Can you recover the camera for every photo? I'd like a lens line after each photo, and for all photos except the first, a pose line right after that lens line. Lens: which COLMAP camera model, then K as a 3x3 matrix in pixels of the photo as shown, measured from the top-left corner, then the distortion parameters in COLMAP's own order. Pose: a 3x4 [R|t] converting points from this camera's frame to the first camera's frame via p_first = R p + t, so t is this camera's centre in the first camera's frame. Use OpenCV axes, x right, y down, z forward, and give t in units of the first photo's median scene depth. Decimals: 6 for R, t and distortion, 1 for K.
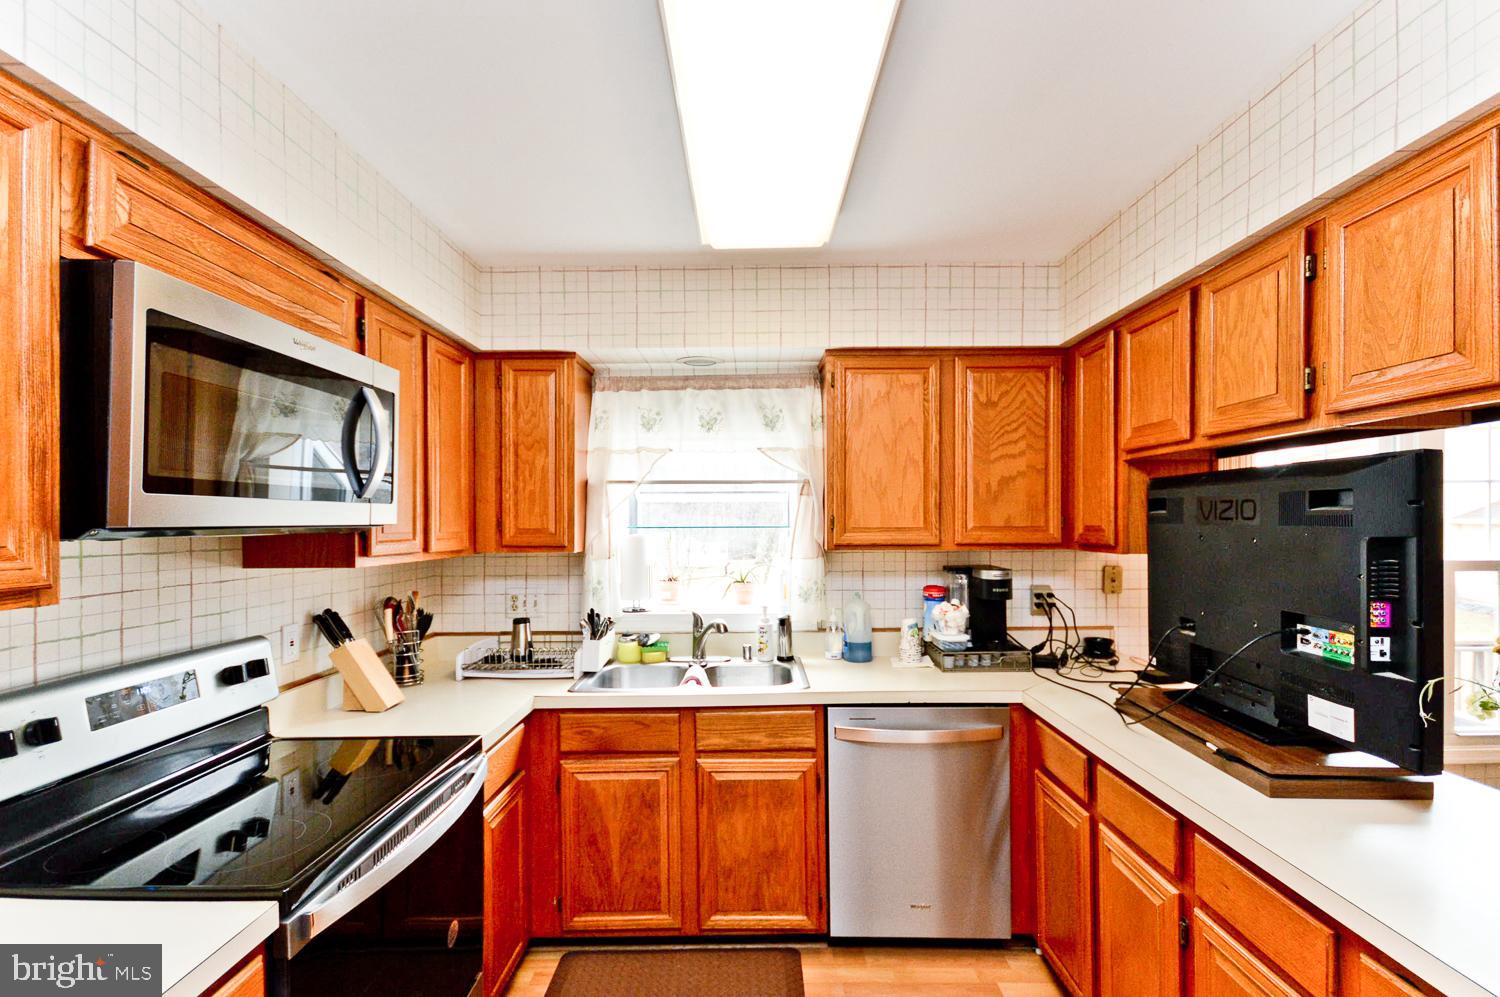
lens RADIAL K [[685.9, 0, 758.9], [0, 685.9, 516.4], [0, 0, 1]] dist [0.036741, -0.000240]
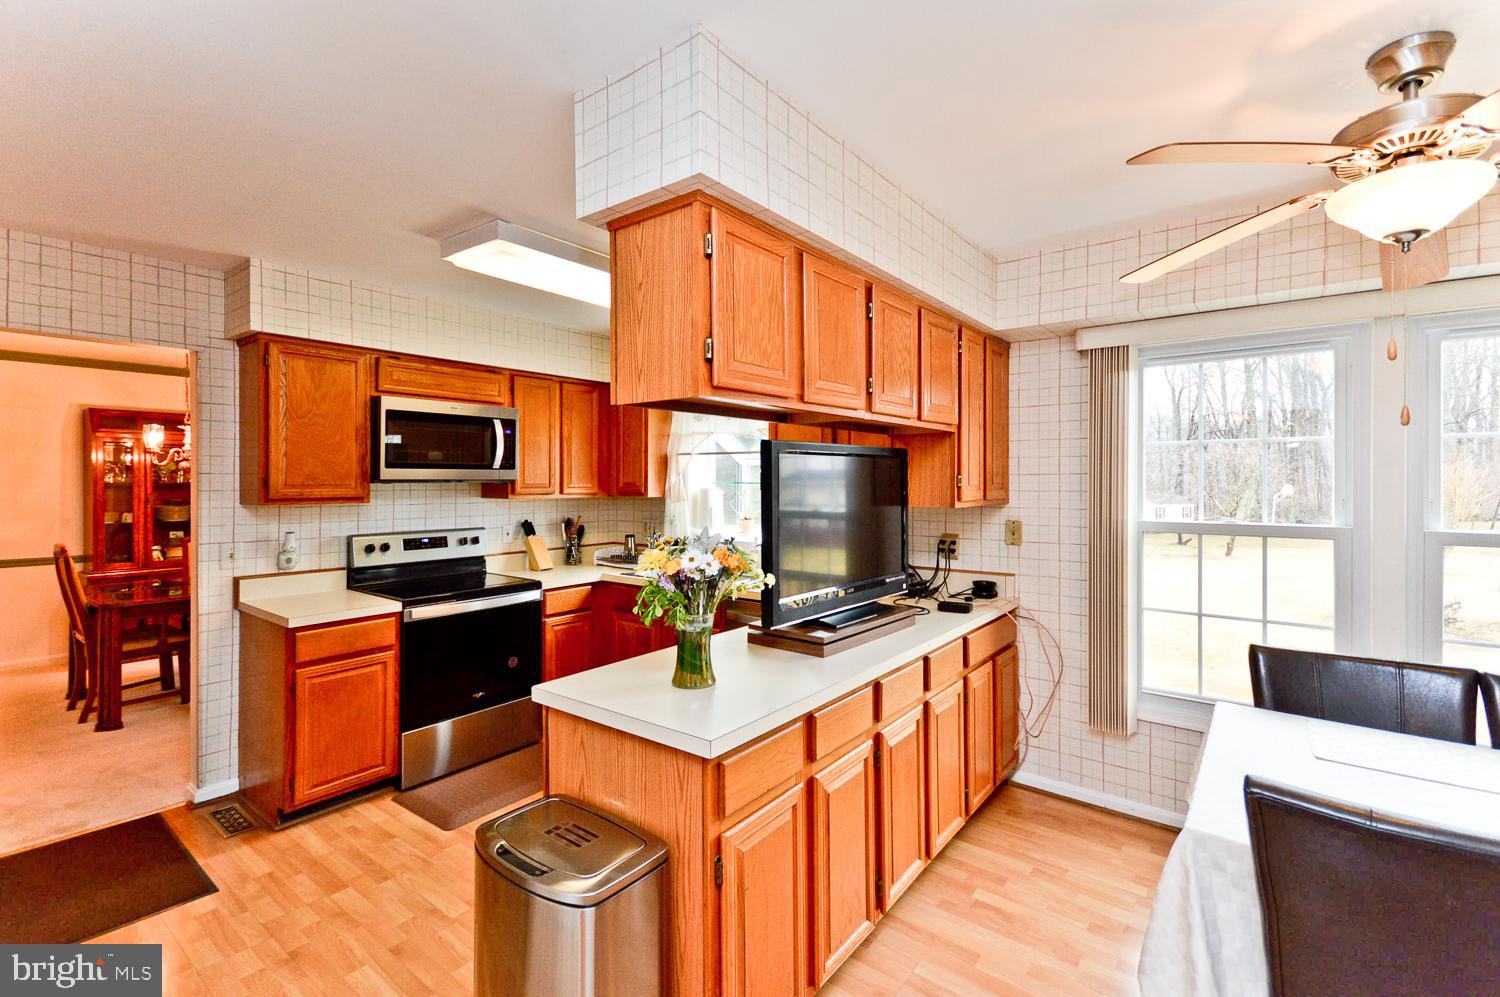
lens RADIAL K [[672.7, 0, 753.5], [0, 672.7, 483.8], [0, 0, 1]] dist [0.011338, -0.000407]
pose [[0.788052, 0.008787, -0.615546, 0.959669], [-0.000590, 0.999908, 0.013518, -0.003551], [0.615608, -0.010290, 0.787985, -0.143713]]
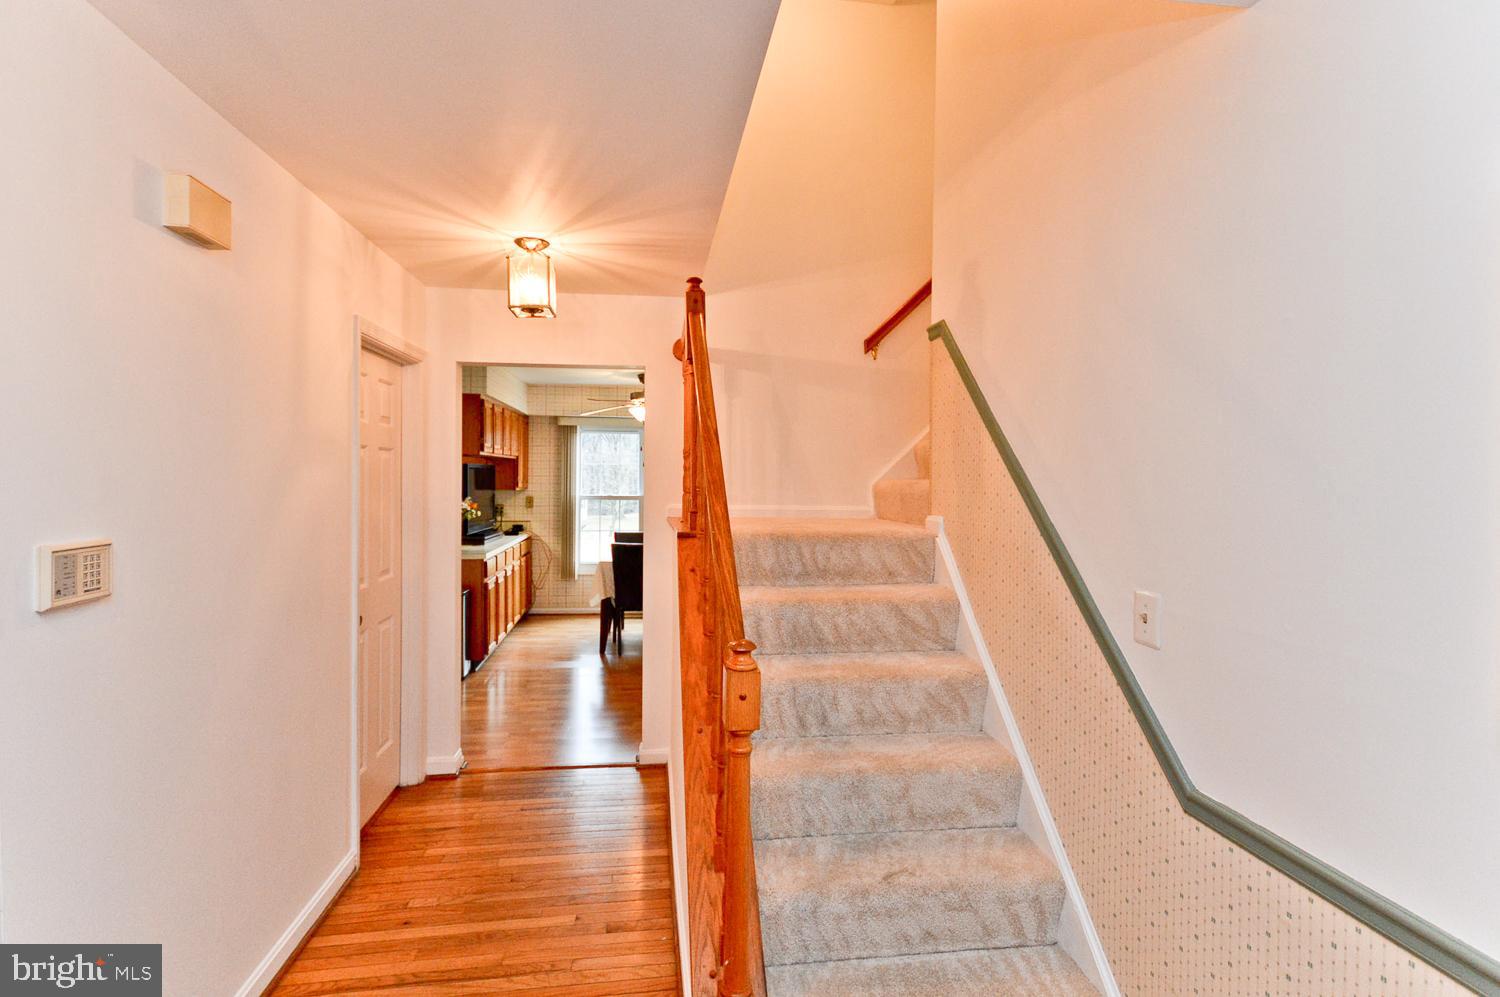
lens RADIAL K [[721.5, 0, 714.4], [0, 721.5, 487.1], [0, 0, 1]] dist [0.061732, 0.000166]
pose [[0.995940, 0.014116, 0.088910, 1.062714], [-0.016352, 0.999567, 0.024465, -0.043718], [-0.088527, -0.025820, 0.995739, -1.893995]]
